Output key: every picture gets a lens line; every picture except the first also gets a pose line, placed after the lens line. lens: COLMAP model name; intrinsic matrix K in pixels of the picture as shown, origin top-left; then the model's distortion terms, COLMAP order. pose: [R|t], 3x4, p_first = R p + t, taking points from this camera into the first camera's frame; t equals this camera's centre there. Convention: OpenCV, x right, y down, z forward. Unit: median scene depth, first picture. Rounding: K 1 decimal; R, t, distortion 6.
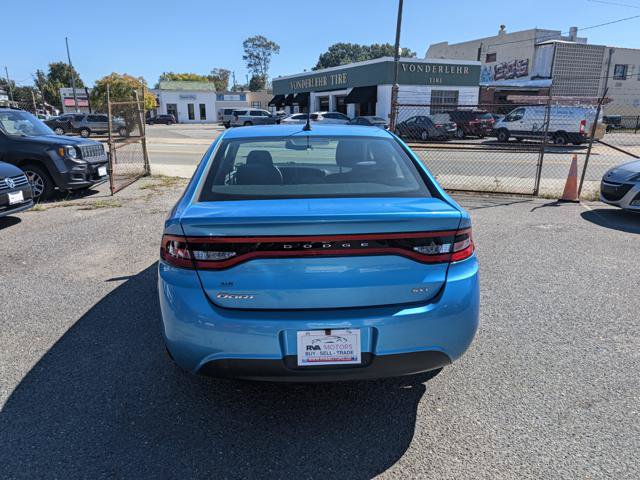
lens RADIAL K [[457.9, 0, 312.5], [0, 457.9, 239.6], [0, 0, 1]] dist [0.020966, -0.017755]
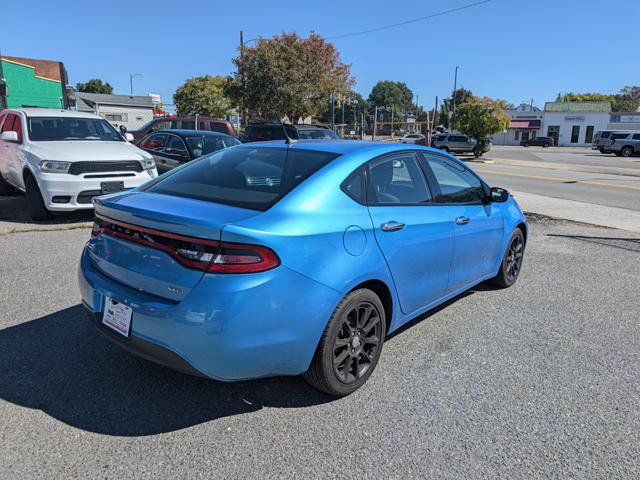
lens RADIAL K [[457.9, 0, 324.6], [0, 457.9, 235.3], [0, 0, 1]] dist [0.020966, -0.017755]
pose [[0.720255, 0.166760, -0.673368, 0.061501], [-0.202695, 0.978907, 0.025618, -0.005718], [0.663436, 0.118037, 0.738864, 0.022897]]
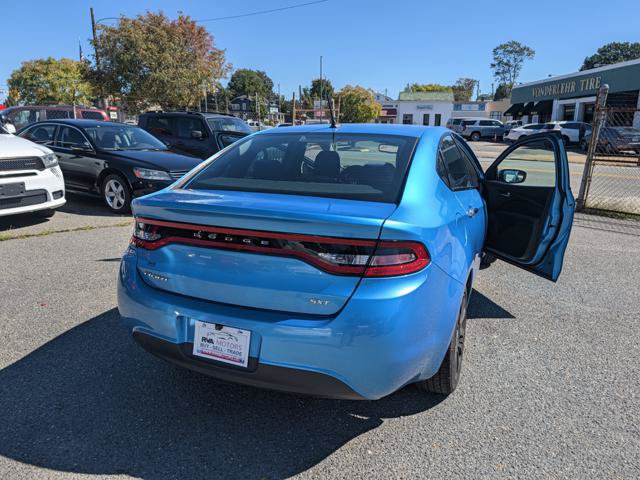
lens RADIAL K [[457.9, 0, 320.5], [0, 457.9, 246.2], [0, 0, 1]] dist [0.020966, -0.017755]
pose [[0.885870, 0.126067, -0.446477, 0.032243], [-0.129748, 0.991293, 0.022463, -0.000899], [0.445422, 0.038031, 0.894513, 0.011170]]
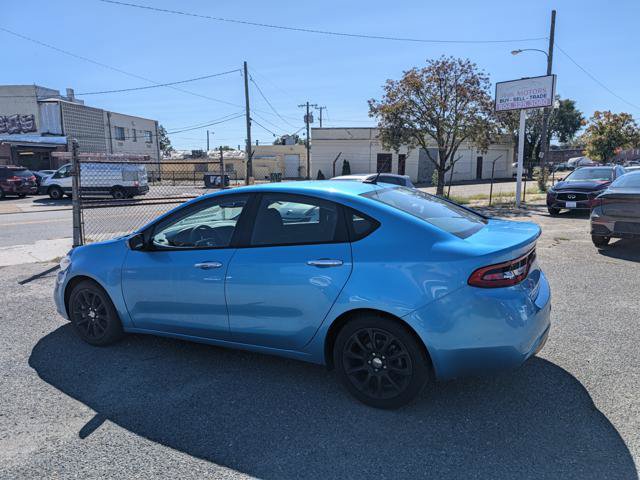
lens RADIAL K [[457.9, 0, 327.7], [0, 457.9, 243.7], [0, 0, 1]] dist [0.020966, -0.017755]
pose [[0.500958, -0.149034, 0.852543, -0.087135], [0.239896, 0.970375, 0.028669, -0.011577], [-0.831559, 0.190160, 0.521870, 0.038872]]
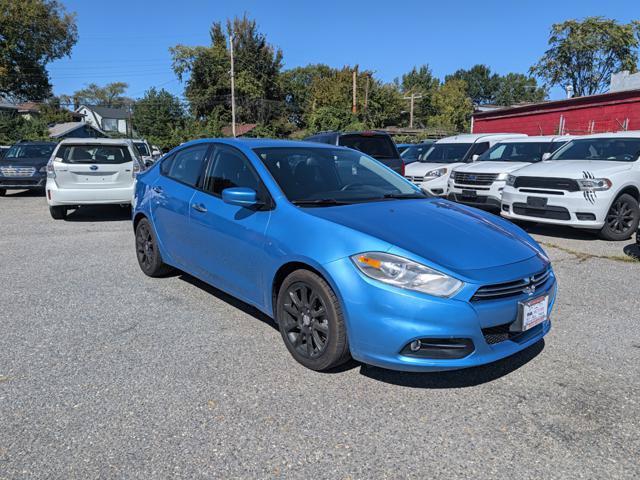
lens RADIAL K [[457.9, 0, 325.7], [0, 457.9, 238.8], [0, 0, 1]] dist [0.020966, -0.017755]
pose [[-0.804740, 0.096468, -0.585736, 0.056146], [-0.165560, 0.911083, 0.377514, -0.046642], [0.570073, 0.400775, -0.717214, 0.194351]]
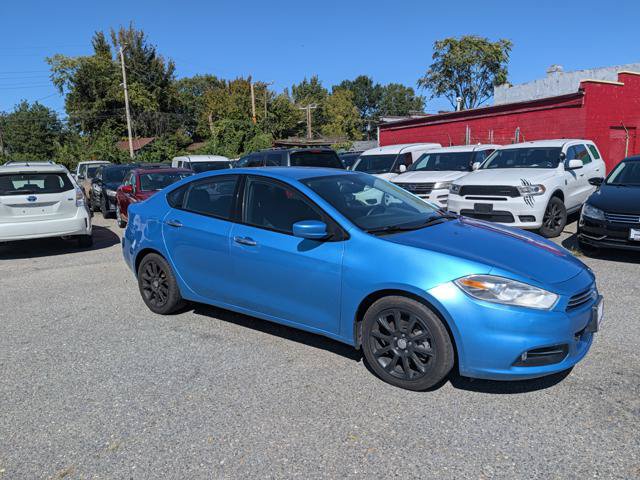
lens RADIAL K [[457.9, 0, 317.9], [0, 457.9, 235.1], [0, 0, 1]] dist [0.020966, -0.017755]
pose [[-0.657606, 0.134064, -0.741337, 0.080964], [-0.168722, 0.932834, 0.318360, -0.045875], [0.734225, 0.334436, -0.590818, 0.174399]]
